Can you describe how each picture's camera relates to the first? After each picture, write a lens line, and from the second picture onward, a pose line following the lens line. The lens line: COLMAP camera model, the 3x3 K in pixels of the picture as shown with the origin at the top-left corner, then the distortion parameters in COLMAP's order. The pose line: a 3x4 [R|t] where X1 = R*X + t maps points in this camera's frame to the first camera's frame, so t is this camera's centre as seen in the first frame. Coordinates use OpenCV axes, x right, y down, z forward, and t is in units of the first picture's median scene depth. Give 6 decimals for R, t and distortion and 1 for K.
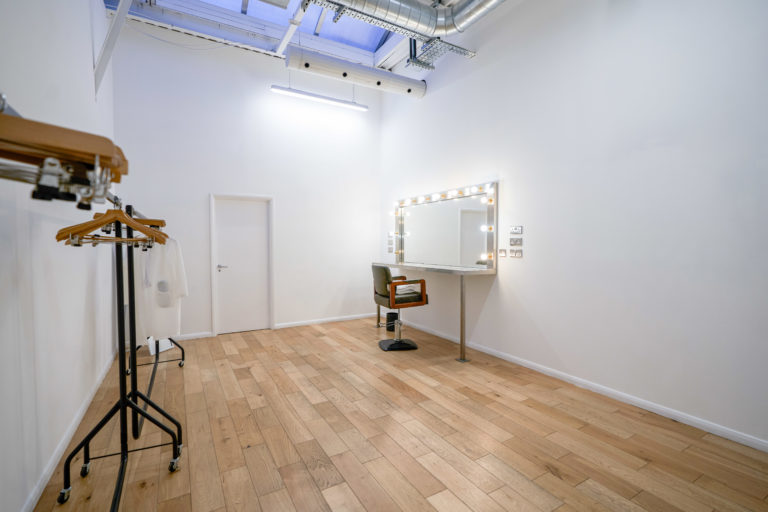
lens RADIAL K [[356.1, 0, 369.1], [0, 356.1, 254.9], [0, 0, 1]] dist [0.002778, -0.003837]
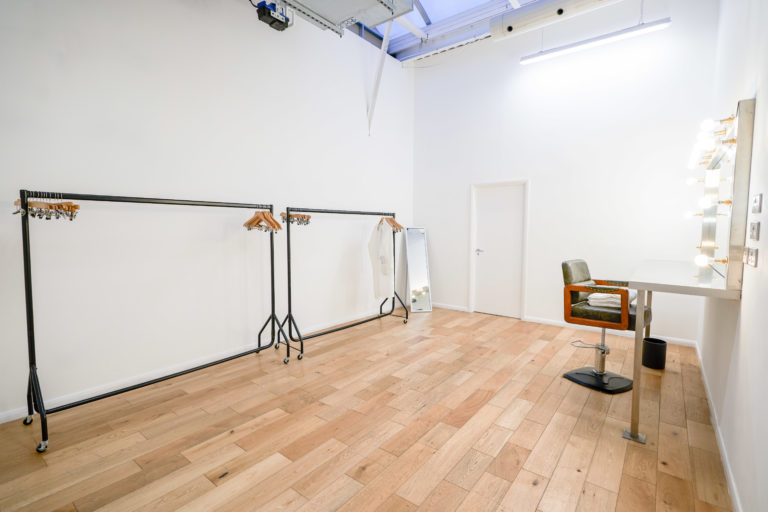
lens RADIAL K [[356.1, 0, 383.1], [0, 356.1, 254.1], [0, 0, 1]] dist [0.002778, -0.003837]
pose [[0.388359, 0.072287, -0.918668, 0.649096], [-0.035415, 0.997353, 0.063507, -0.020282], [0.920827, 0.007871, 0.389891, 0.427943]]
